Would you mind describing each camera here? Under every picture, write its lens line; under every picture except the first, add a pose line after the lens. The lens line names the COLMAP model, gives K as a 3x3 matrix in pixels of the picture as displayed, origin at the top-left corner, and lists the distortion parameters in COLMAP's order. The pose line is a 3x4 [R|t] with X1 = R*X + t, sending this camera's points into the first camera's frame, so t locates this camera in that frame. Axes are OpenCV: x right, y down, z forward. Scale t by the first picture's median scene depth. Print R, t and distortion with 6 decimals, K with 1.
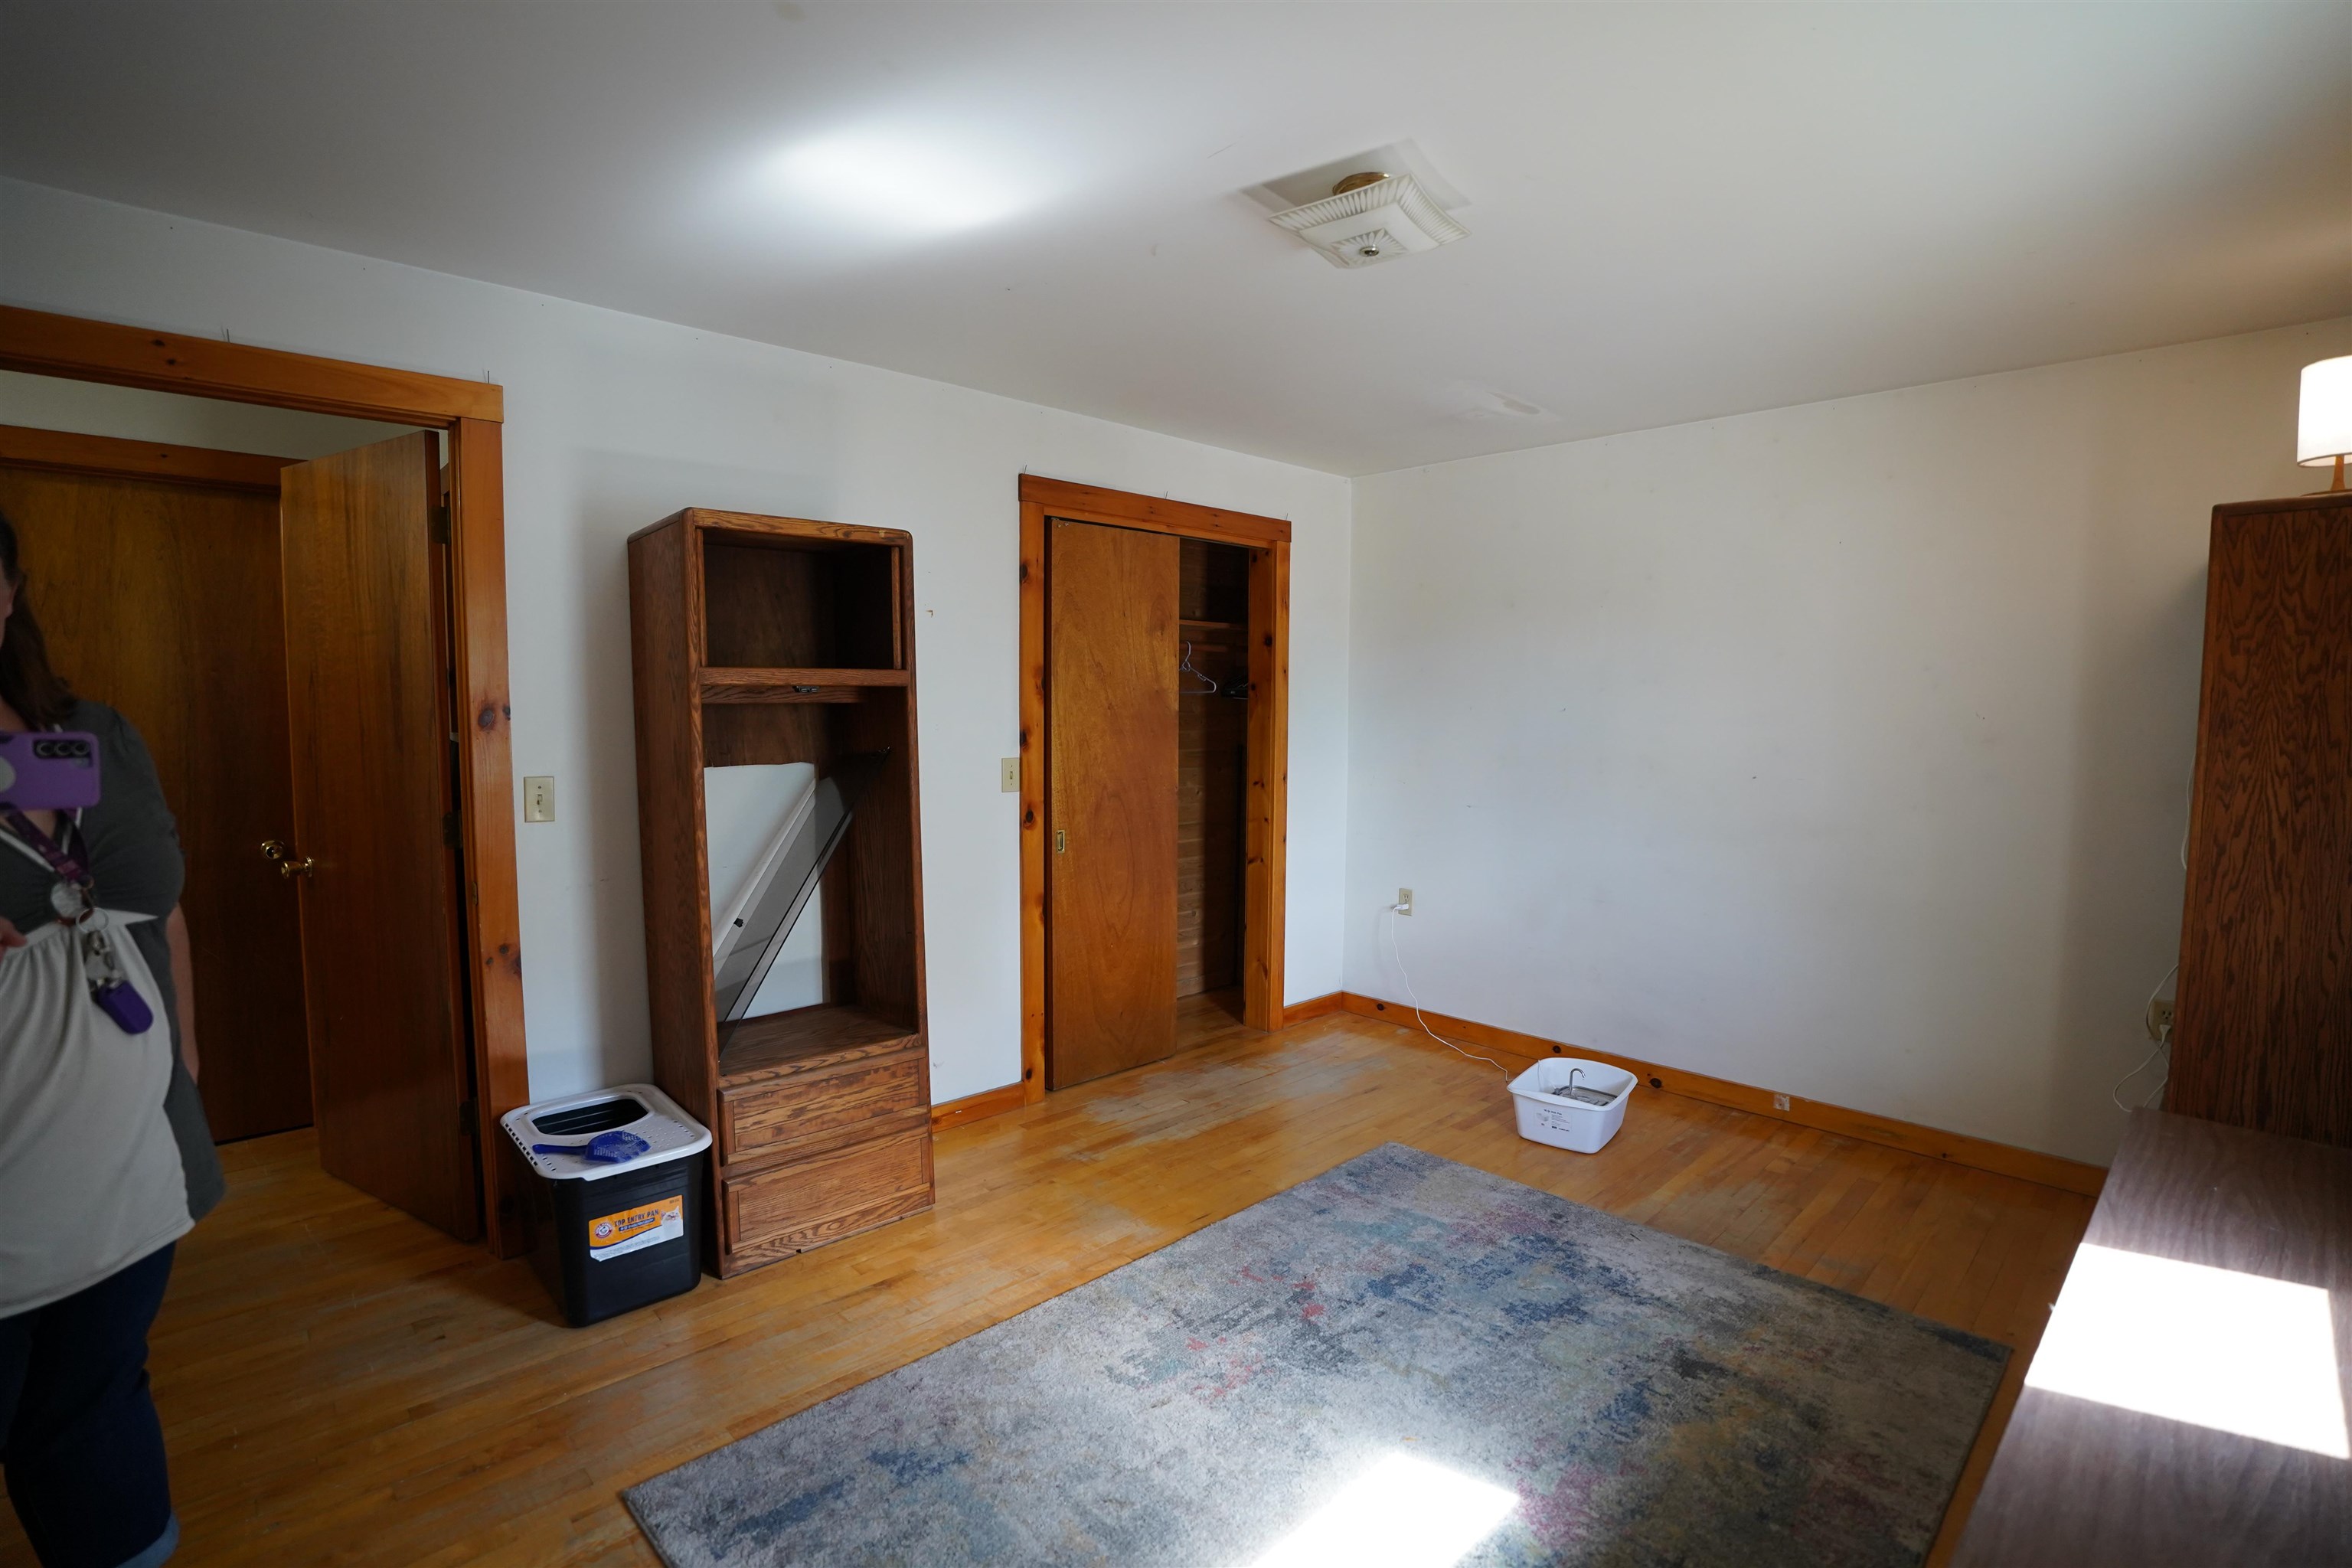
lens RADIAL K [[1096.6, 0, 1172.3], [0, 1096.6, 796.2], [0, 0, 1]] dist [-0.066933, 0.002753]
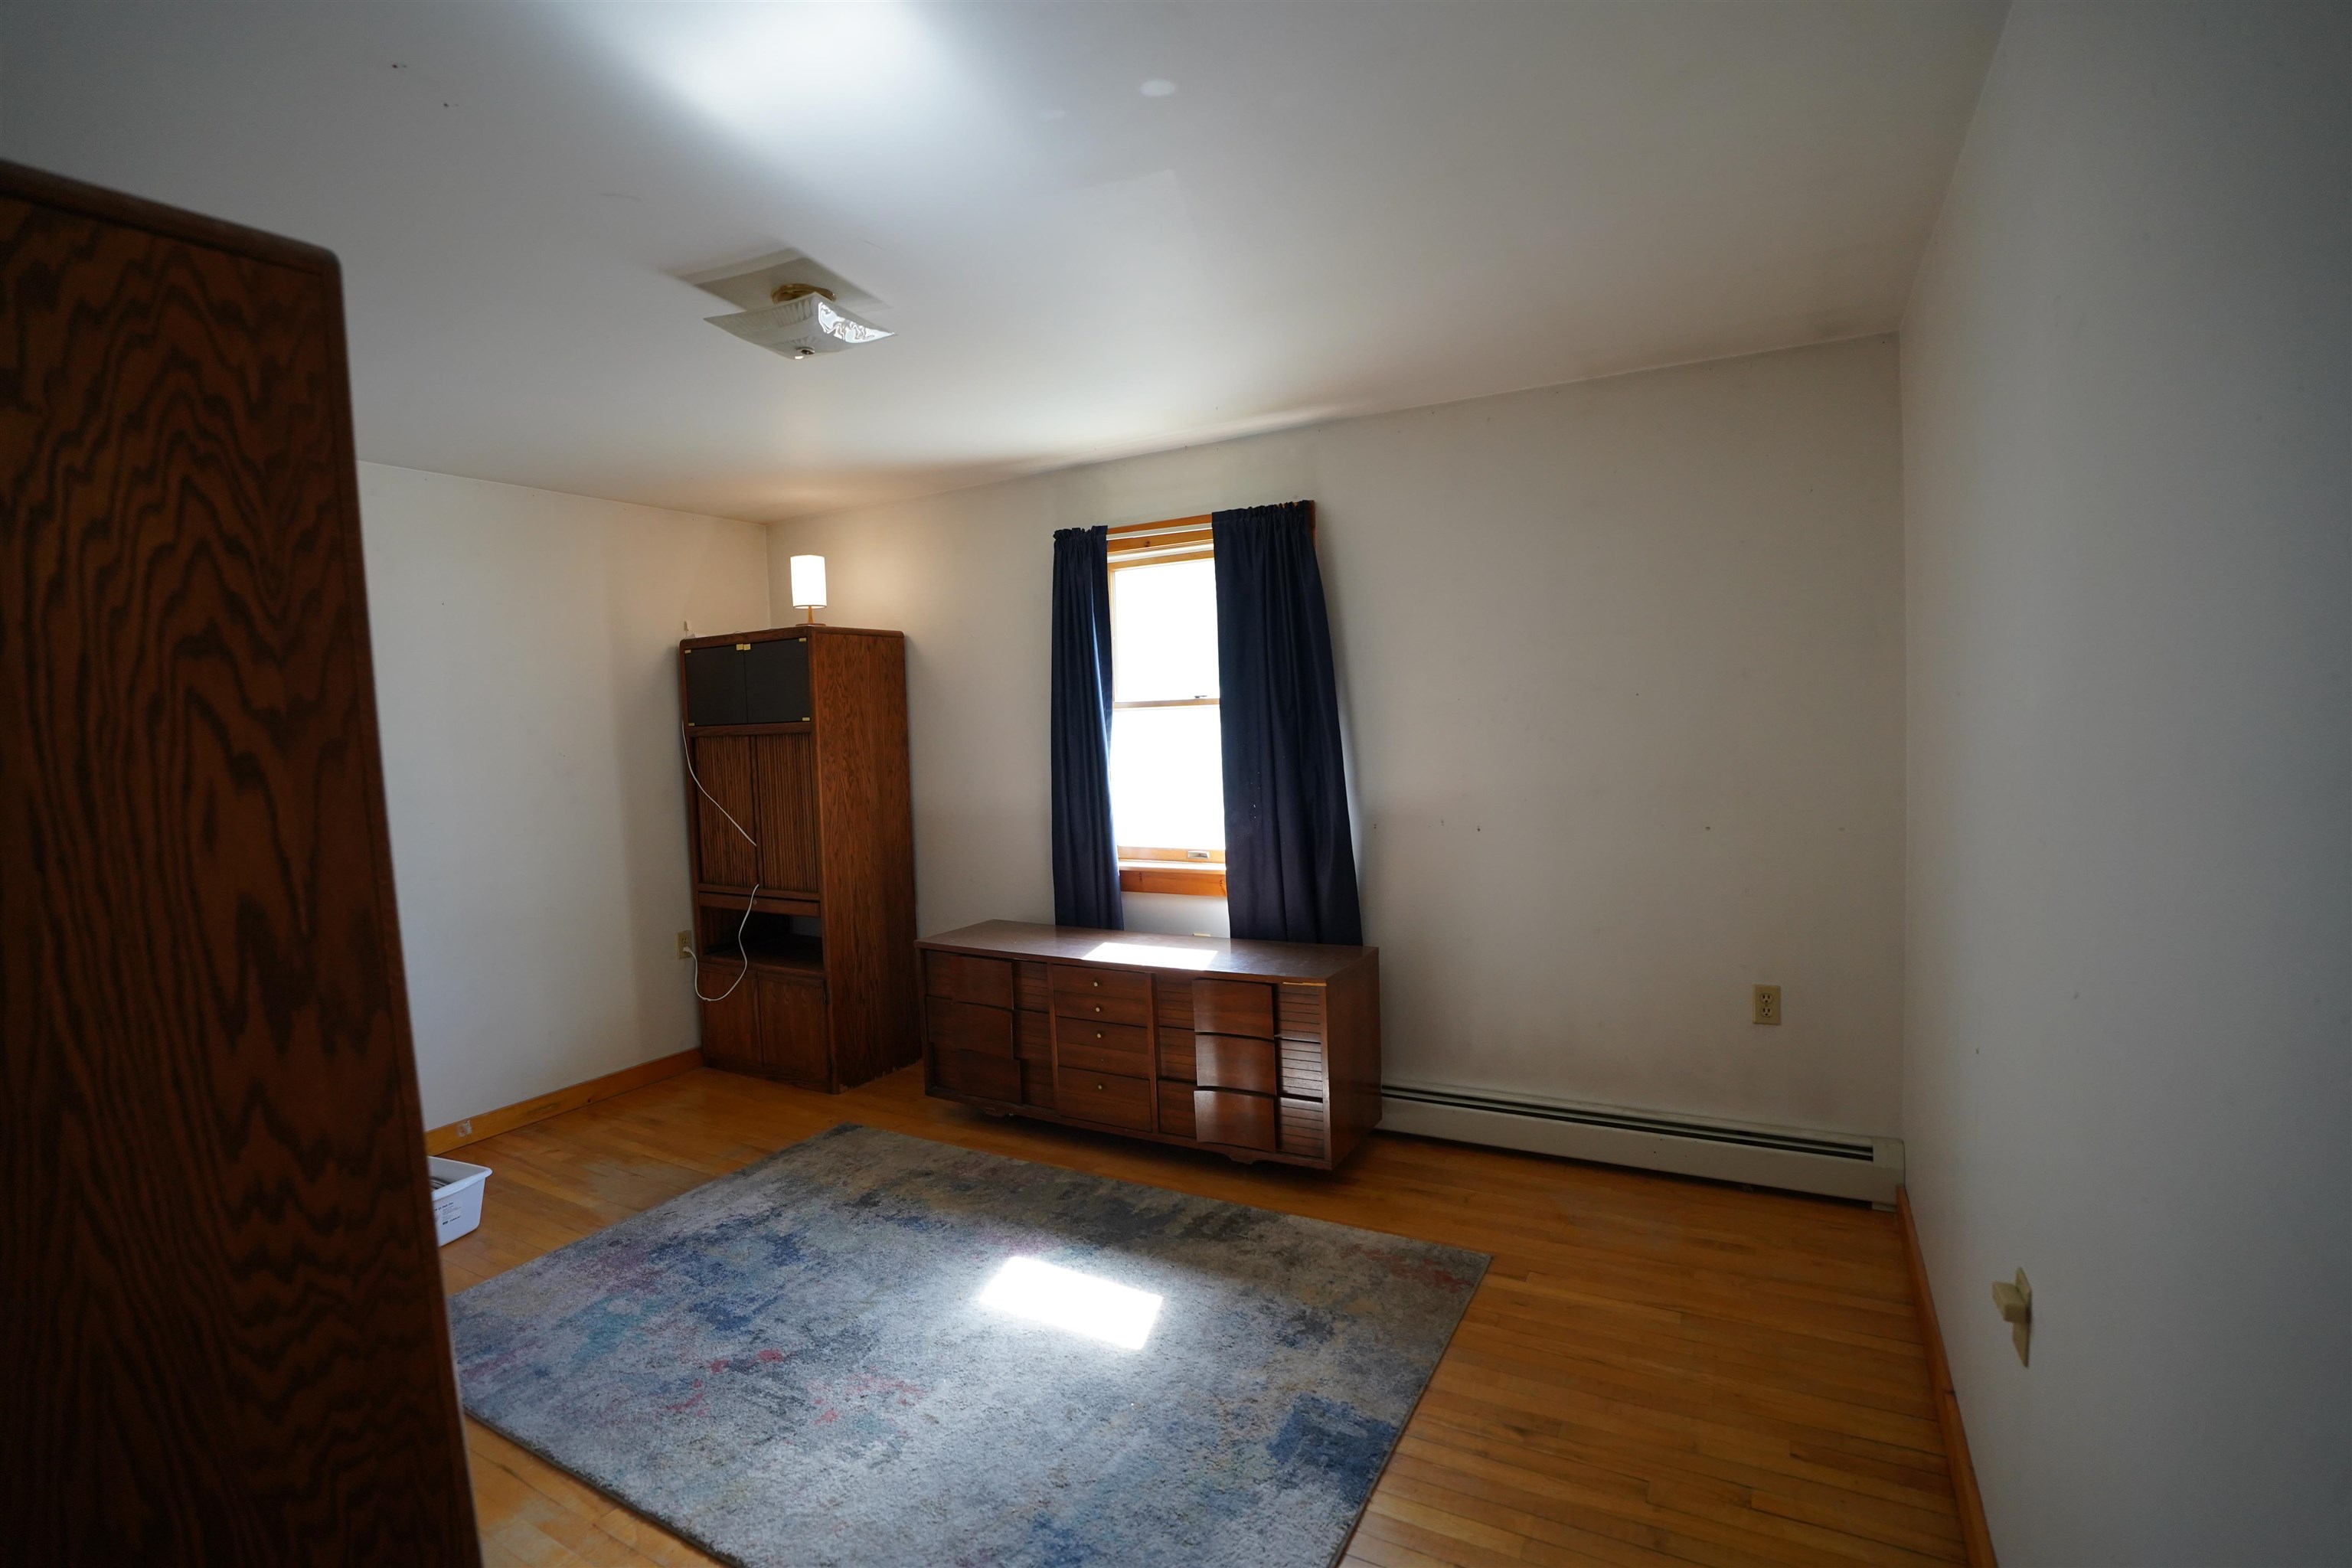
lens RADIAL K [[1096.6, 0, 1174.4], [0, 1096.6, 778.6], [0, 0, 1]] dist [-0.066933, 0.002753]
pose [[-0.299679, -0.048826, 0.952790, -0.872982], [0.116133, 0.989396, 0.087228, -0.091485], [-0.946946, 0.136790, -0.290831, 0.839053]]
